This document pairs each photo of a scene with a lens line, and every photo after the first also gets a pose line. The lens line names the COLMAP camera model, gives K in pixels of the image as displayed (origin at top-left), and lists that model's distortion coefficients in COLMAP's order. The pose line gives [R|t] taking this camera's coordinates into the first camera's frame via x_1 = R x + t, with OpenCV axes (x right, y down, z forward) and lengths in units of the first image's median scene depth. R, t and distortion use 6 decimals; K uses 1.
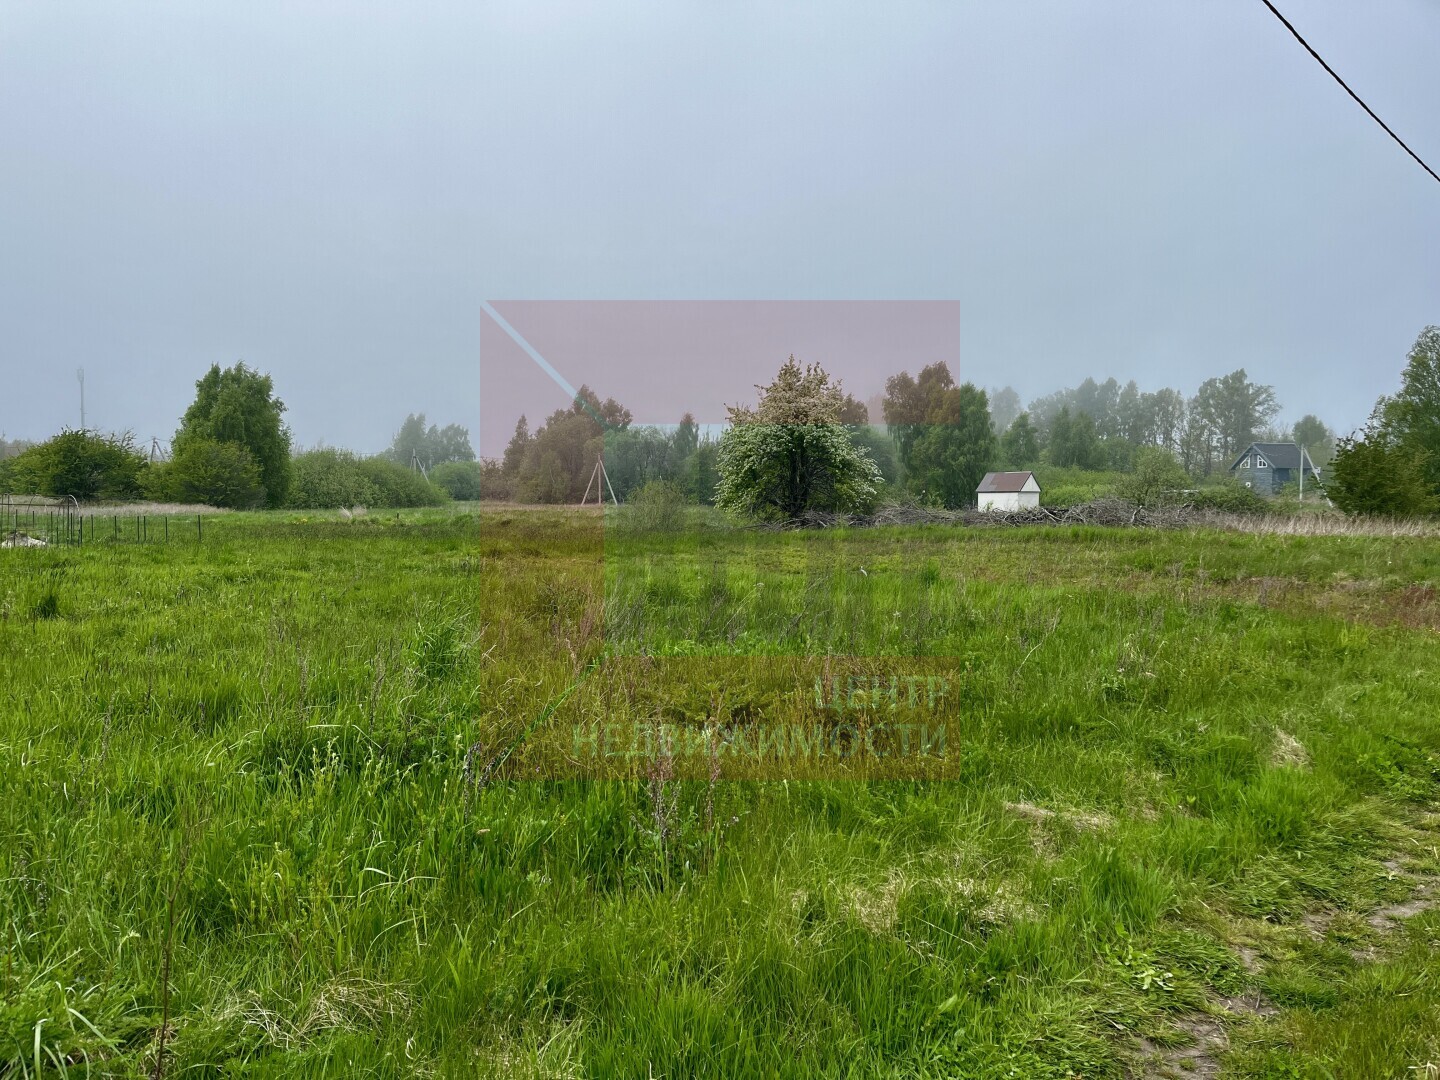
lens RADIAL K [[1076.6, 0, 710.2], [0, 1076.6, 545.1], [0, 0, 1]] dist [0.069258, -0.089427]
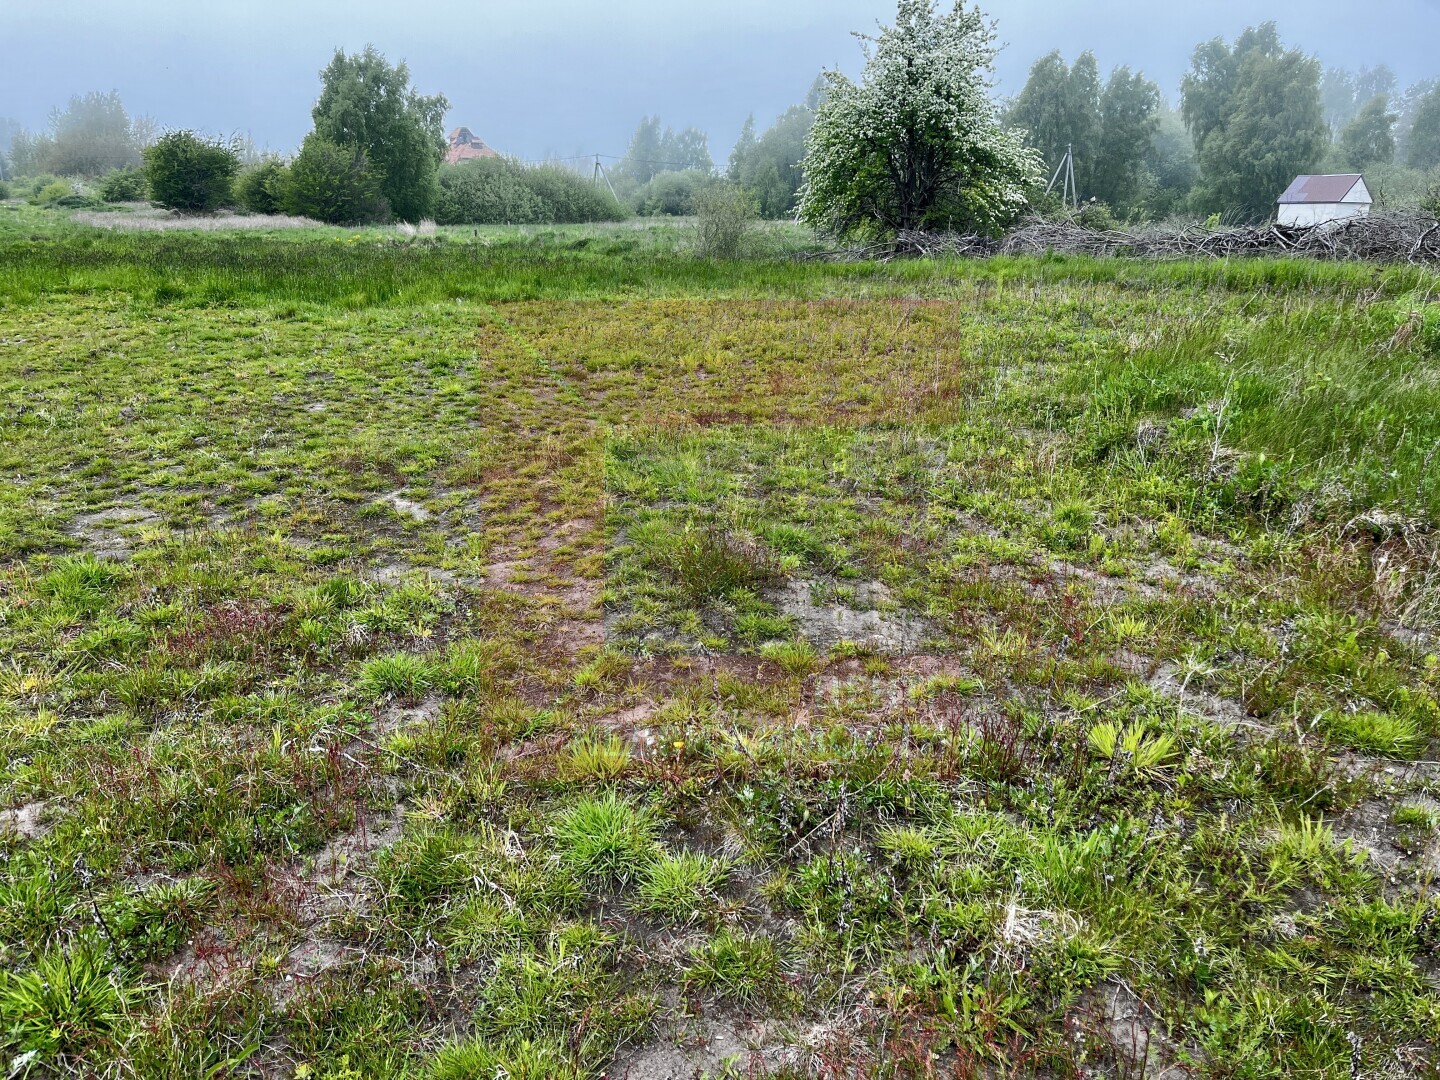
lens RADIAL K [[1076.6, 0, 710.2], [0, 1076.6, 545.1], [0, 0, 1]] dist [0.069258, -0.089427]
pose [[0.963813, 0.080718, -0.254064, 0.152917], [-0.014720, 0.967717, 0.251611, -0.009208], [0.266171, -0.238766, 0.933886, 0.268793]]
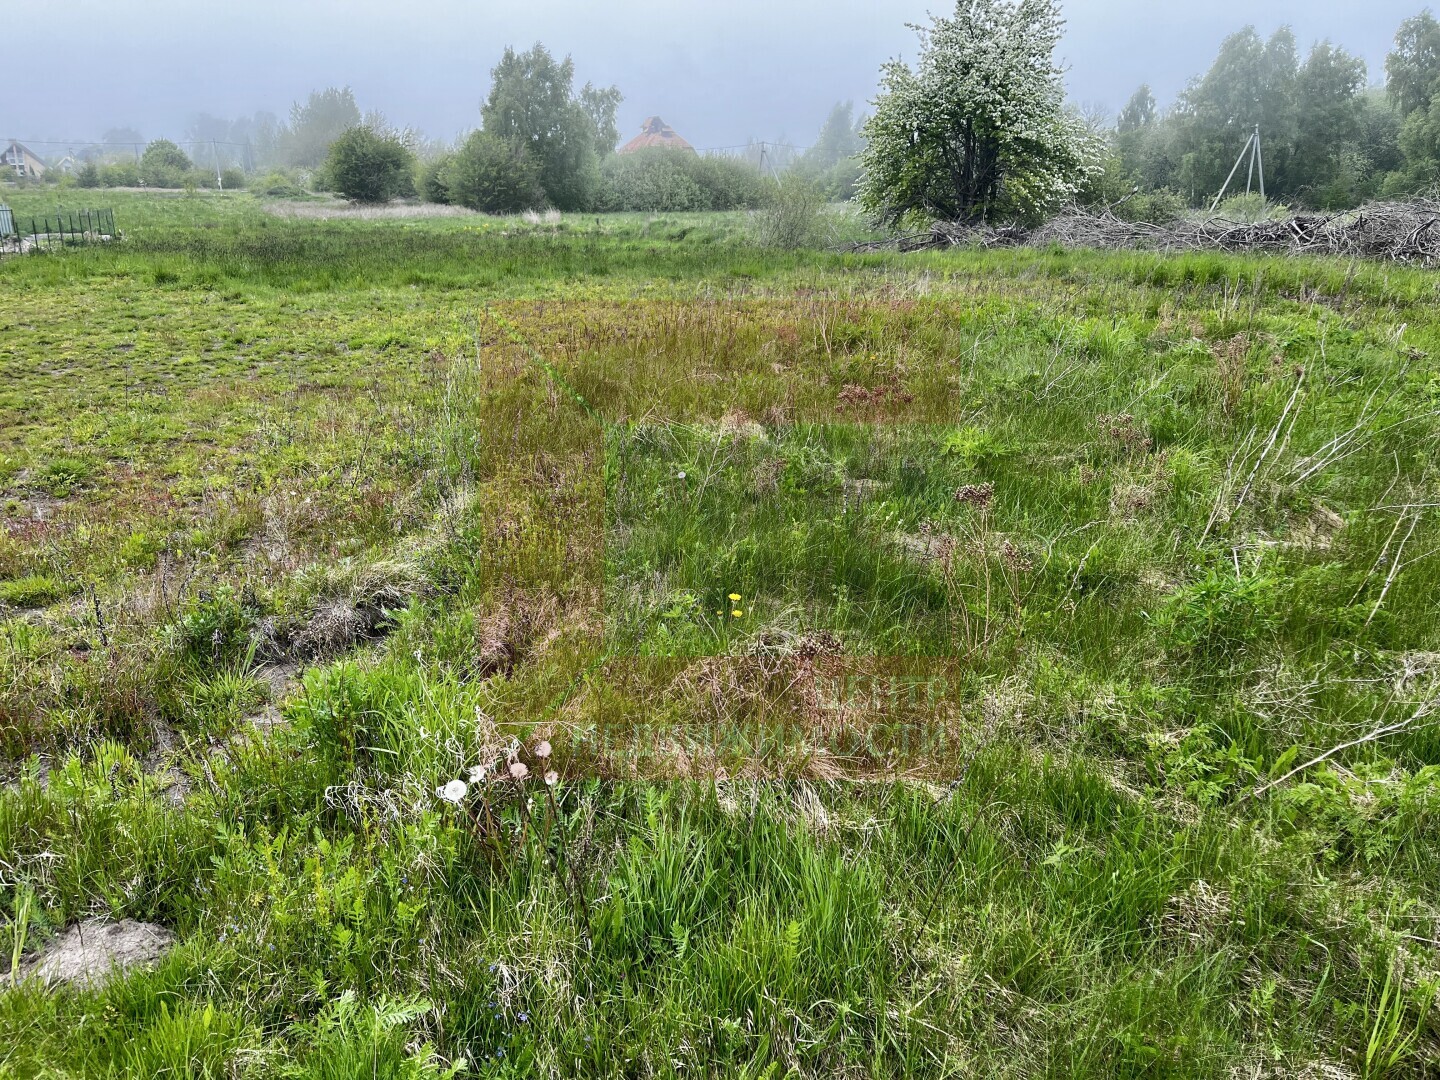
lens RADIAL K [[1078.4, 0, 720.0], [0, 1078.4, 540.0], [0, 0, 1]] dist [0.061100, -0.075309]
pose [[0.898511, 0.132360, -0.418520, 0.264116], [-0.019746, 0.964677, 0.262693, -0.013662], [0.438507, -0.227769, 0.869387, 0.280560]]
